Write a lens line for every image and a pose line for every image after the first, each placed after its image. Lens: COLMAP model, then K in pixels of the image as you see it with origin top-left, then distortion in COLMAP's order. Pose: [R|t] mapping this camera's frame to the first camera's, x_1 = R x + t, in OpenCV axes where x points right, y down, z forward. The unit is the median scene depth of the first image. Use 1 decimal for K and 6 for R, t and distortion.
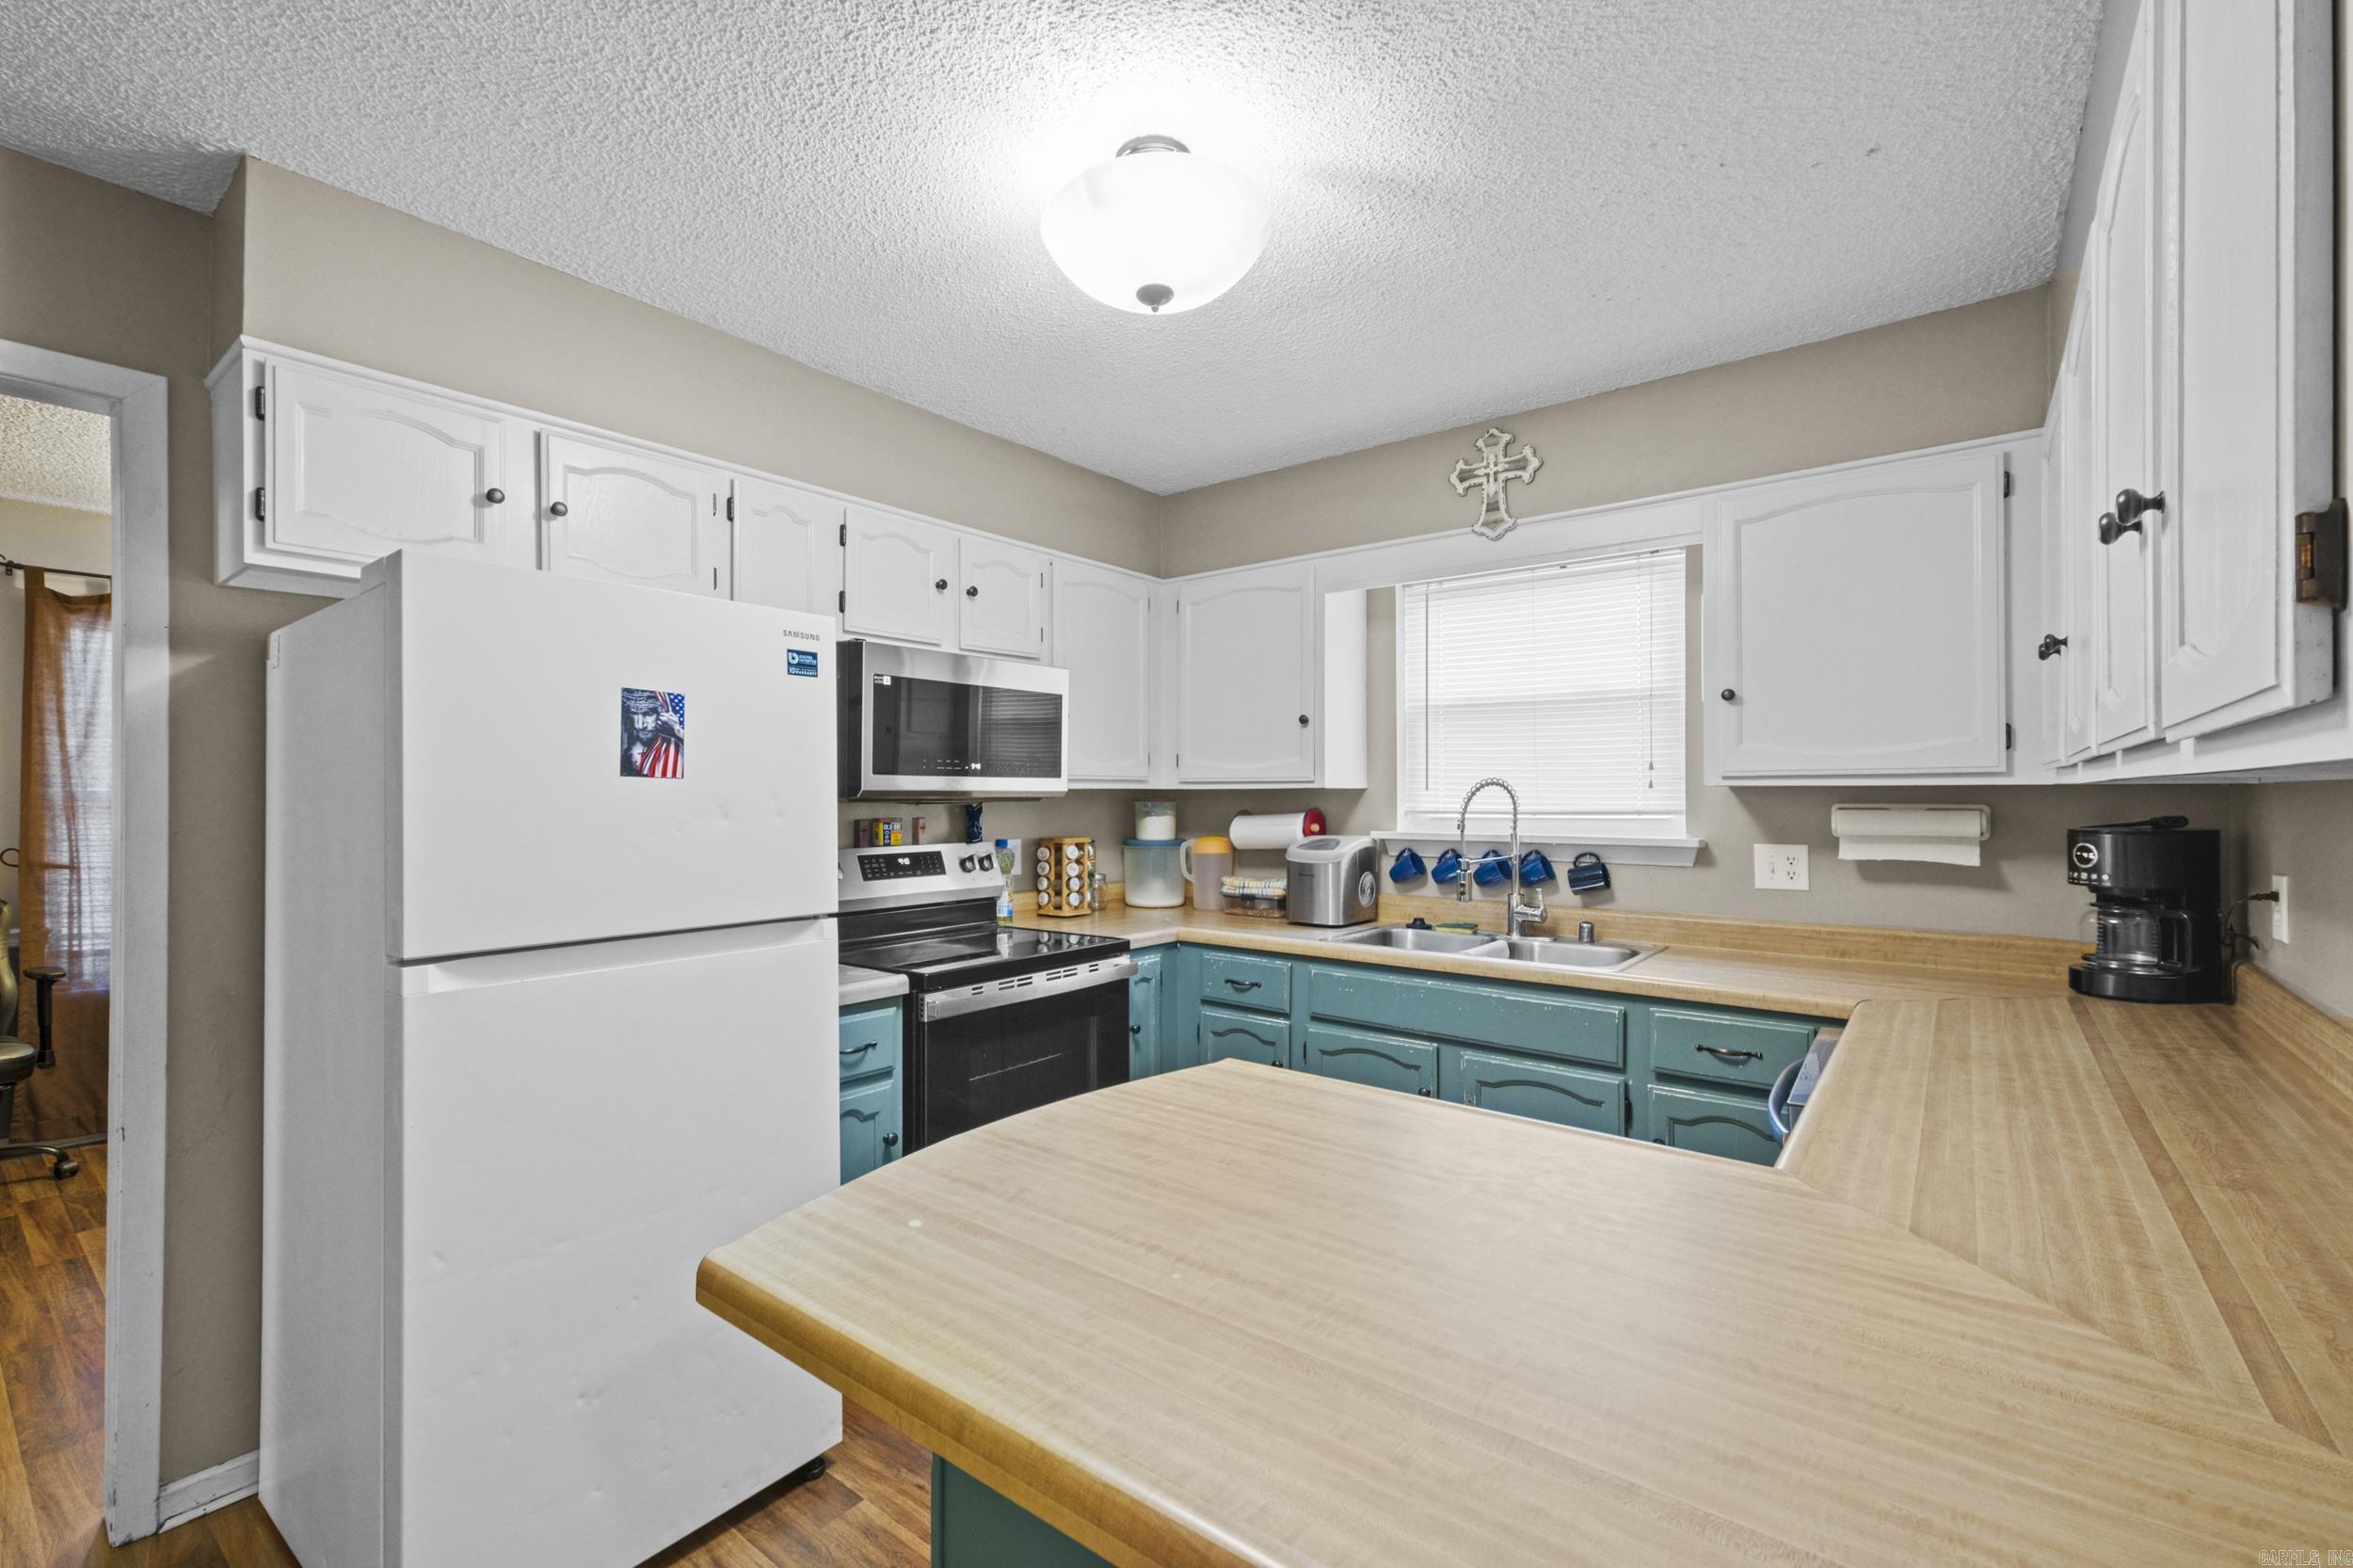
lens RADIAL K [[1017.6, 0, 1168.5], [0, 1017.6, 790.9], [0, 0, 1]] dist [0.004911, 0.000117]
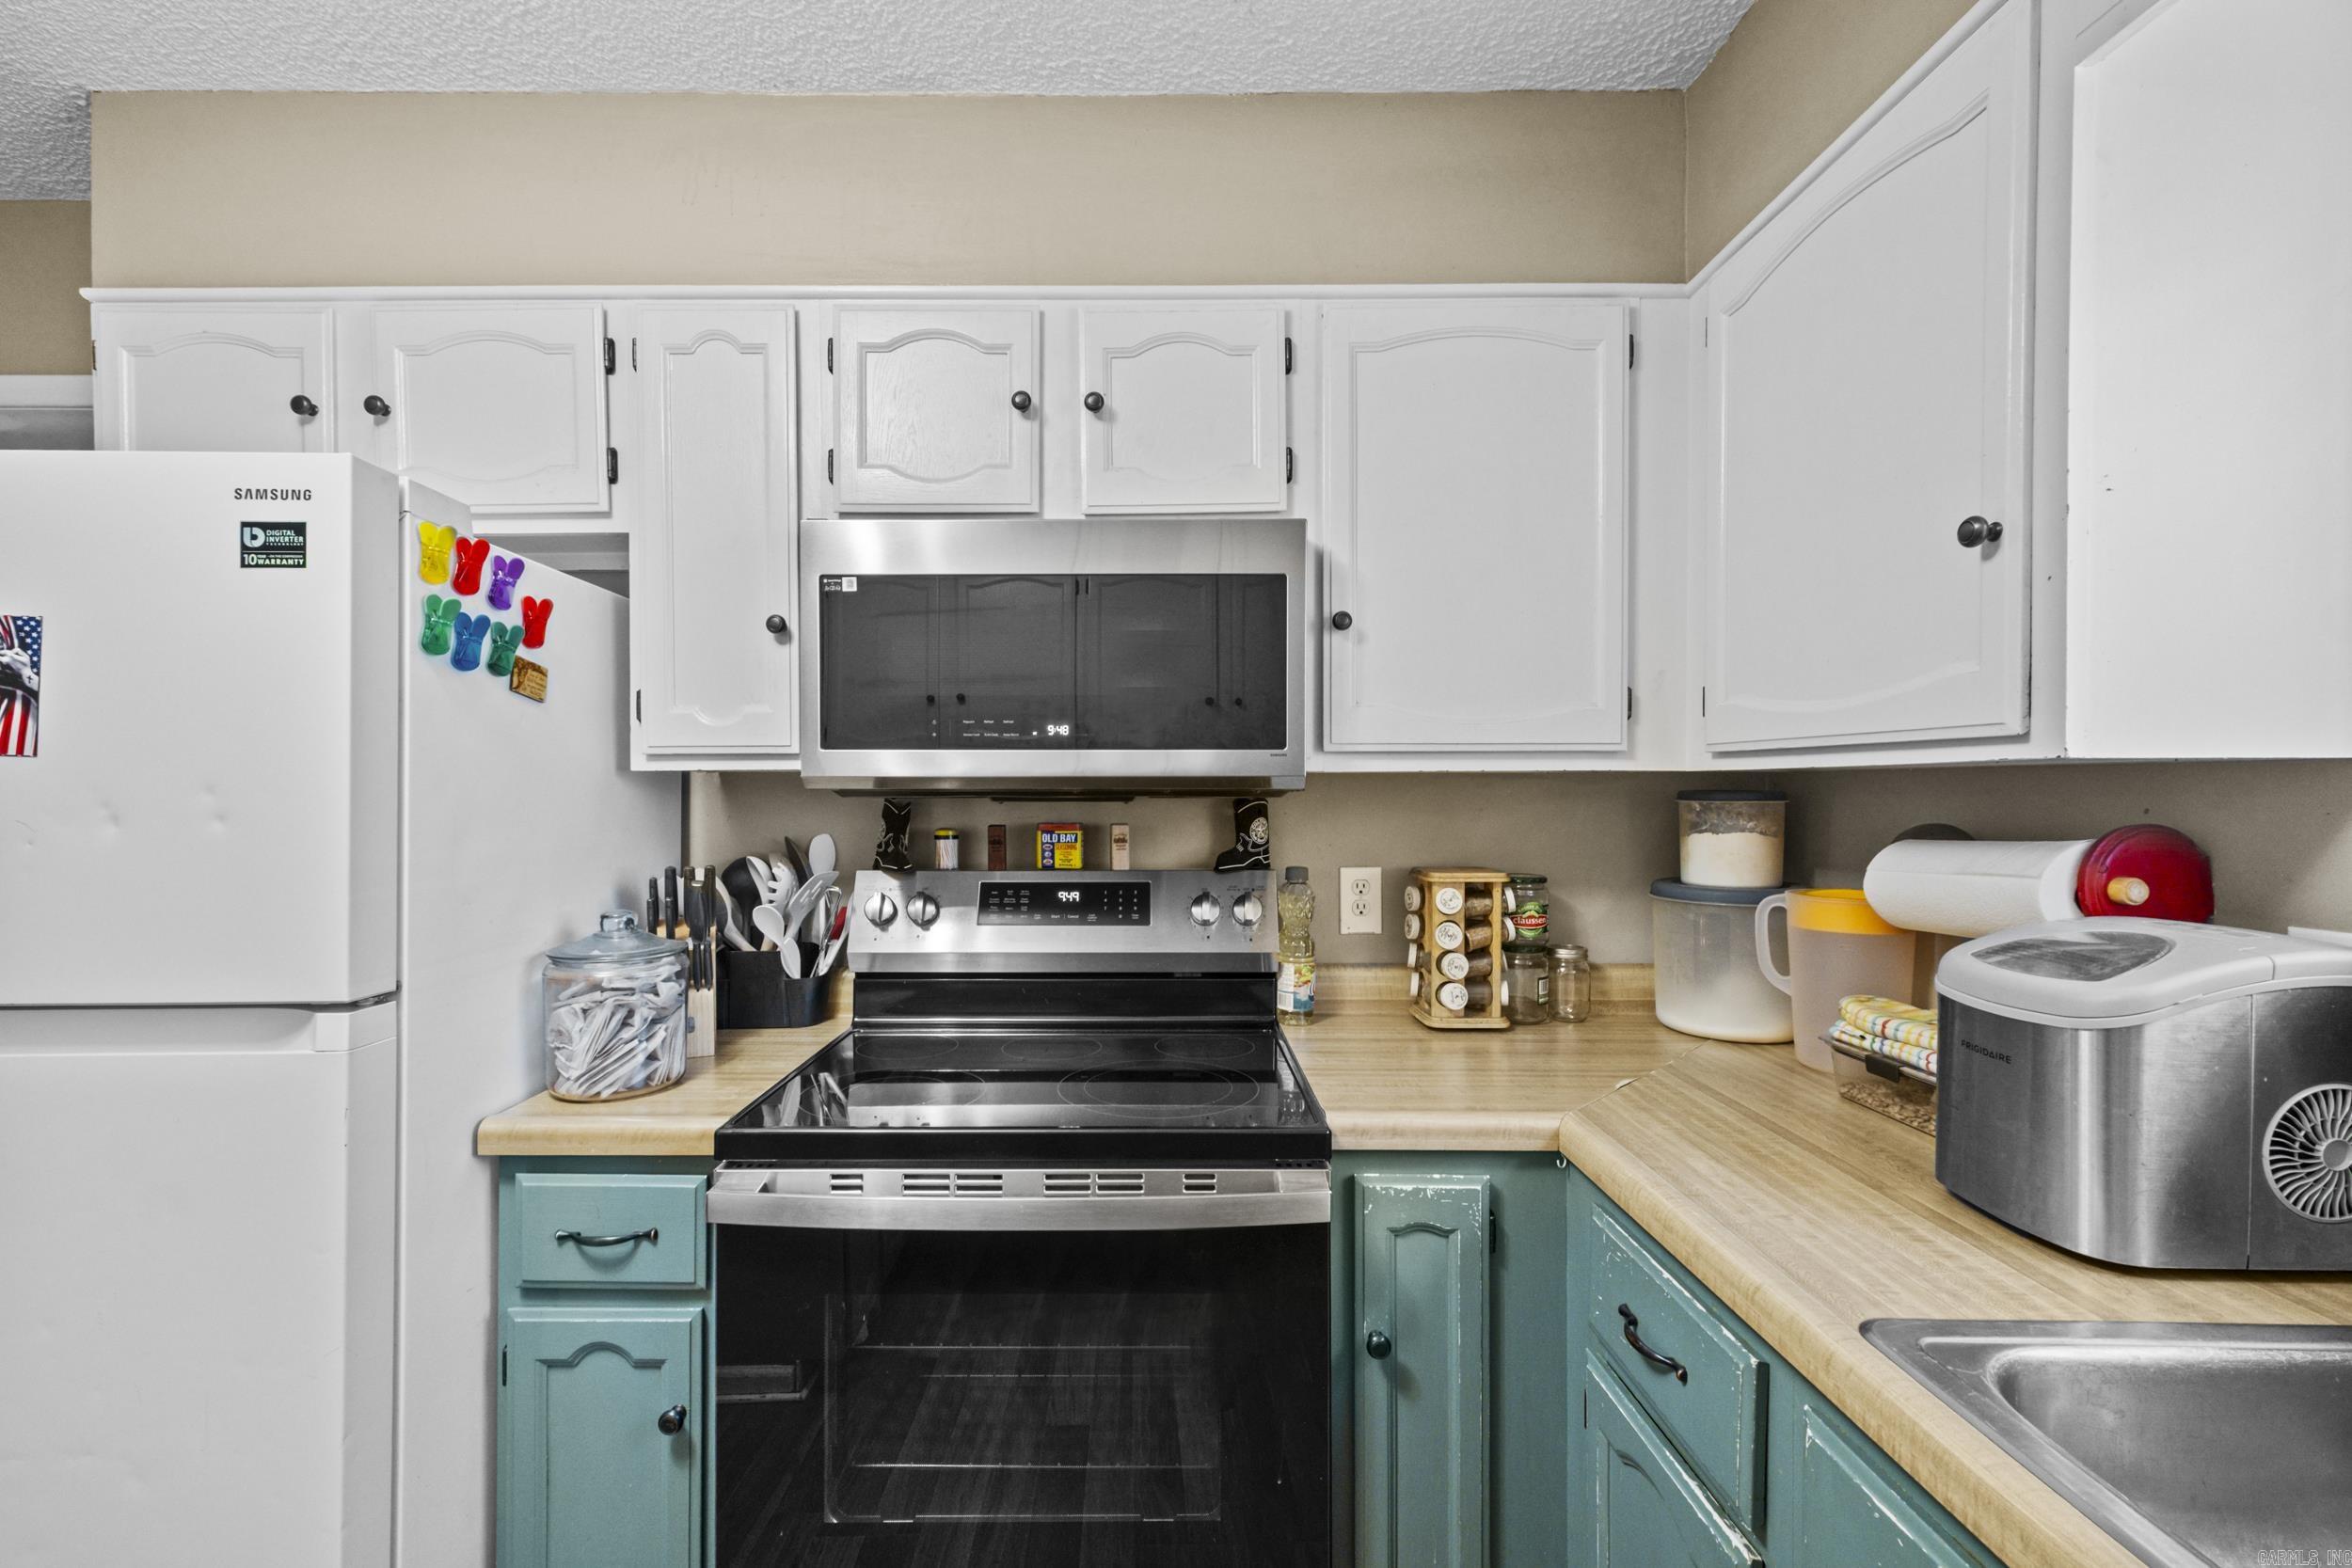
lens RADIAL K [[1017.1, 0, 1156.5], [0, 1017.1, 797.6], [0, 0, 1]] dist [0.004911, 0.000117]
pose [[0.612247, 0.007787, -0.790628, 0.253272], [0.003290, 0.999918, 0.012396, 0.004229], [0.790660, -0.010191, 0.612171, 0.707973]]
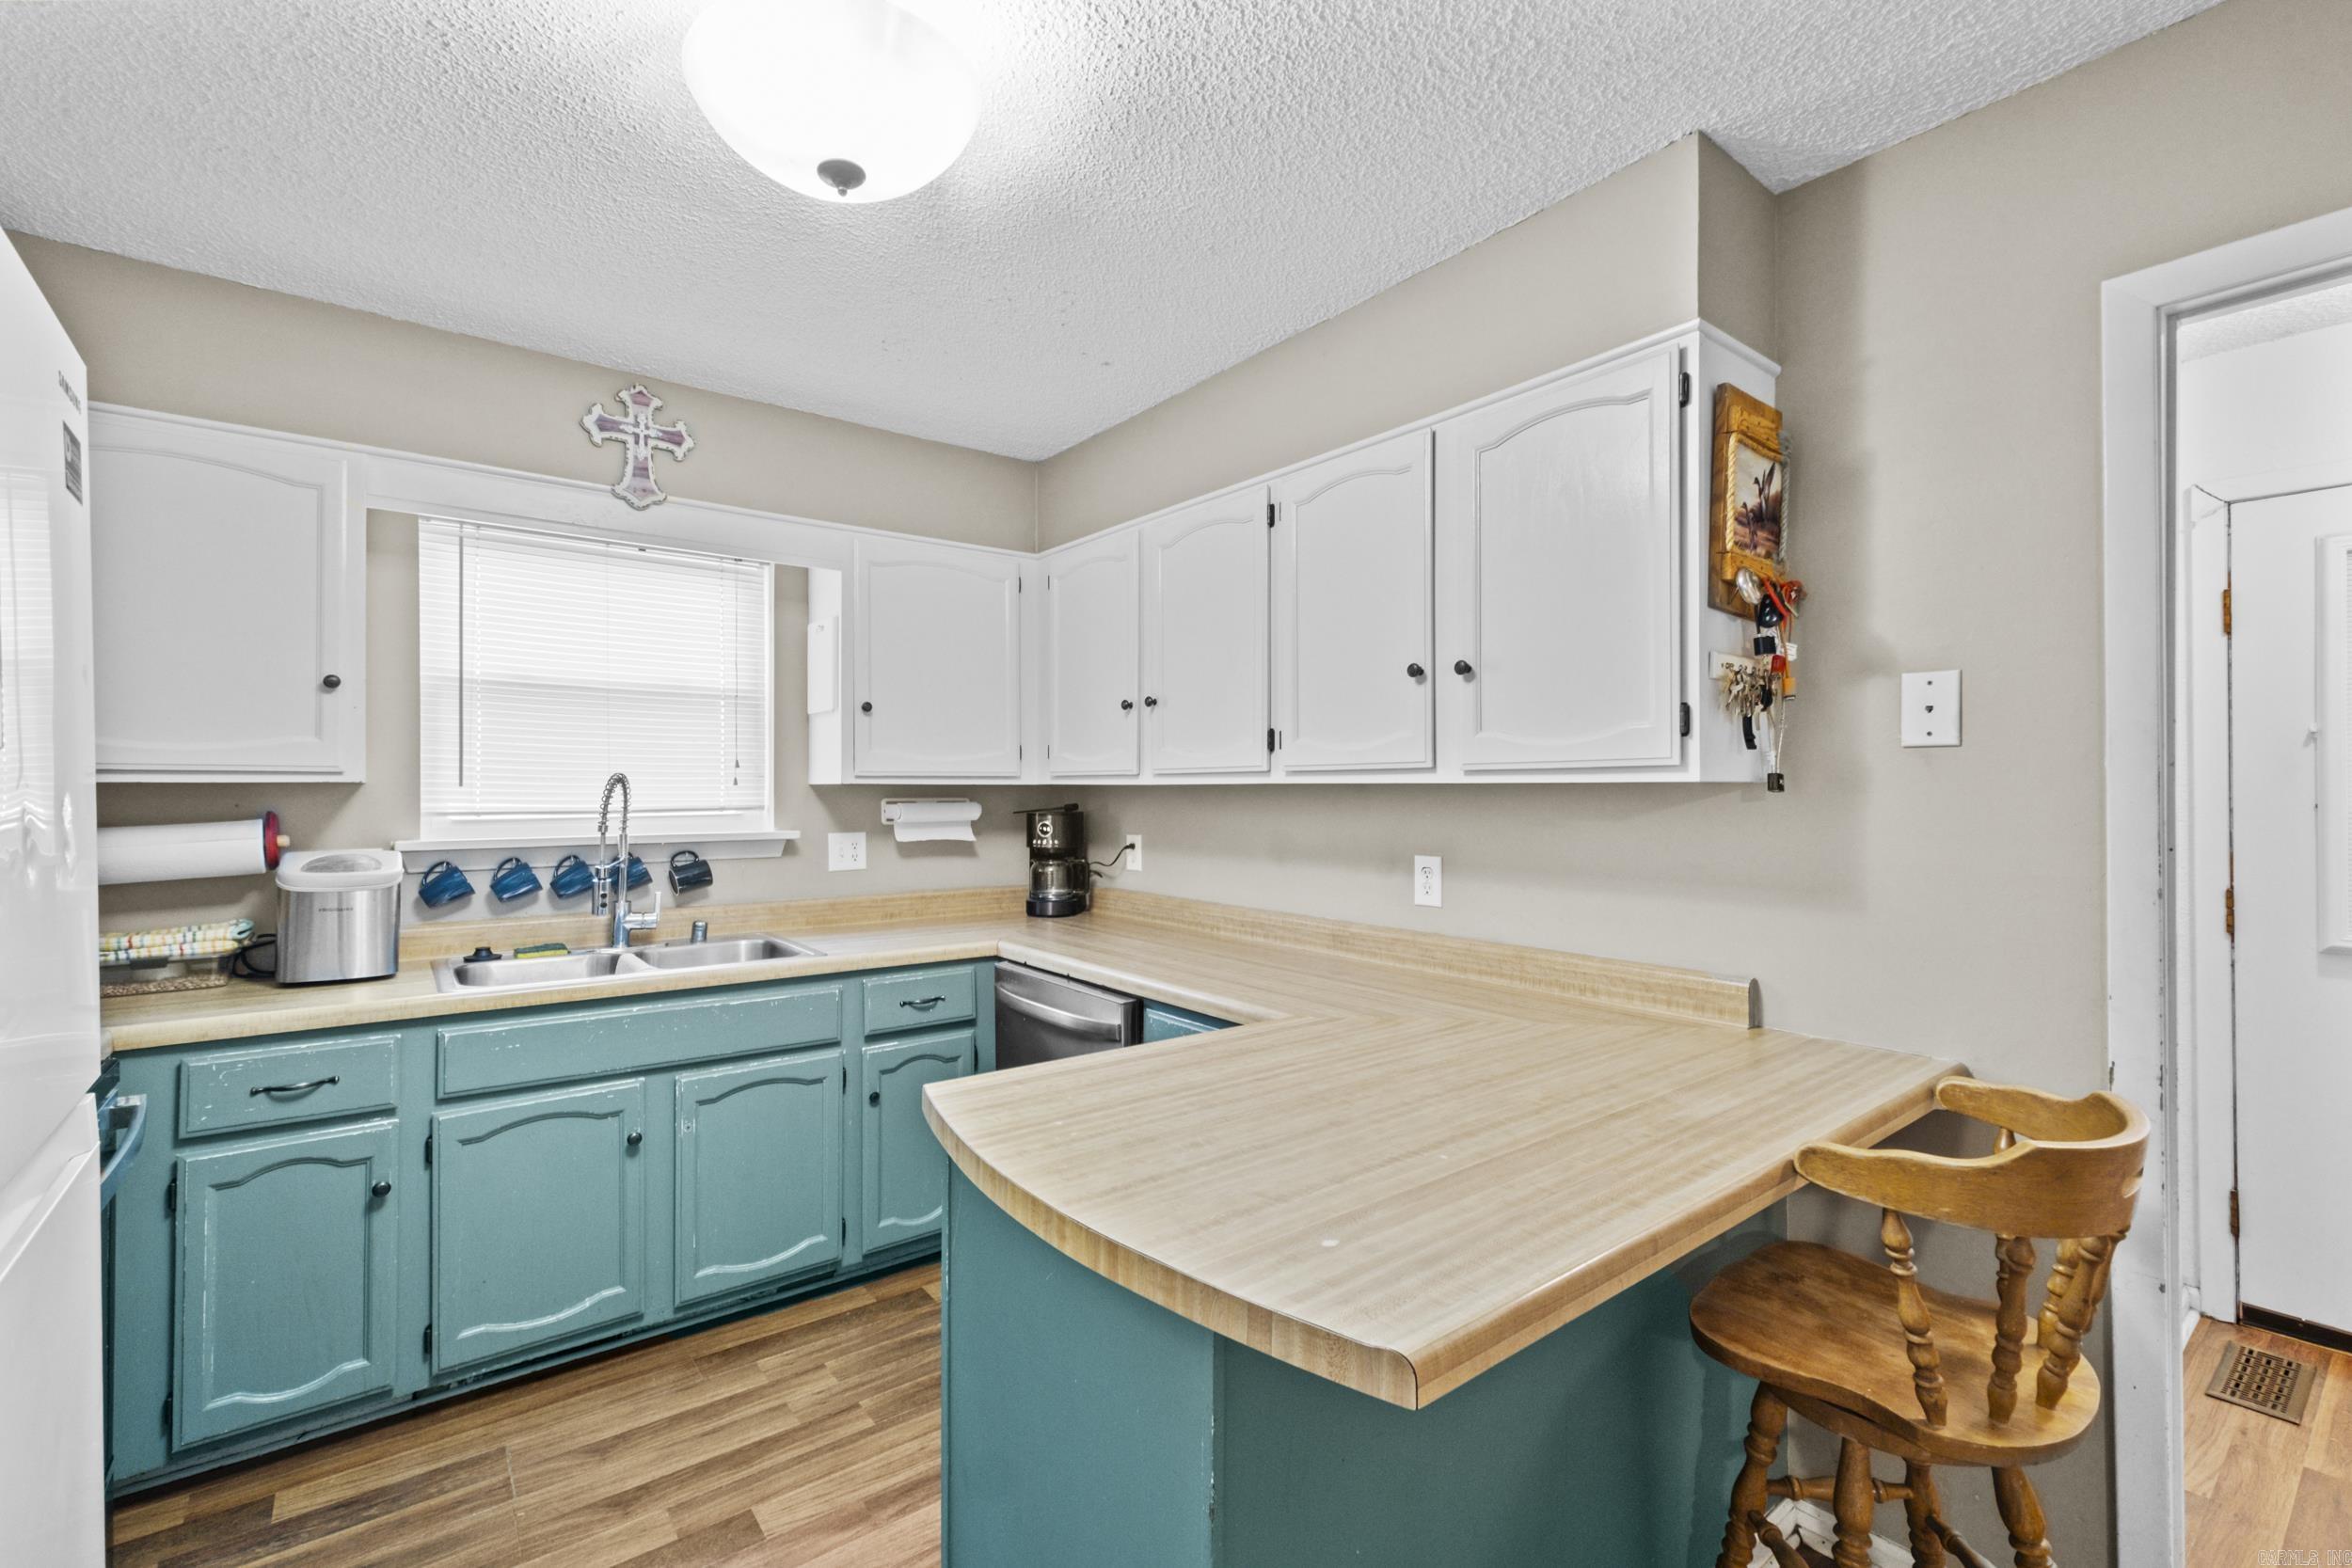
lens RADIAL K [[1017.1, 0, 1149.6], [0, 1017.1, 787.0], [0, 0, 1]] dist [0.004911, 0.000117]
pose [[0.241978, 0.002796, 0.970278, -0.451816], [-0.003871, 0.999991, -0.001916, -0.000339], [-0.970274, -0.003293, 0.241987, 0.346834]]
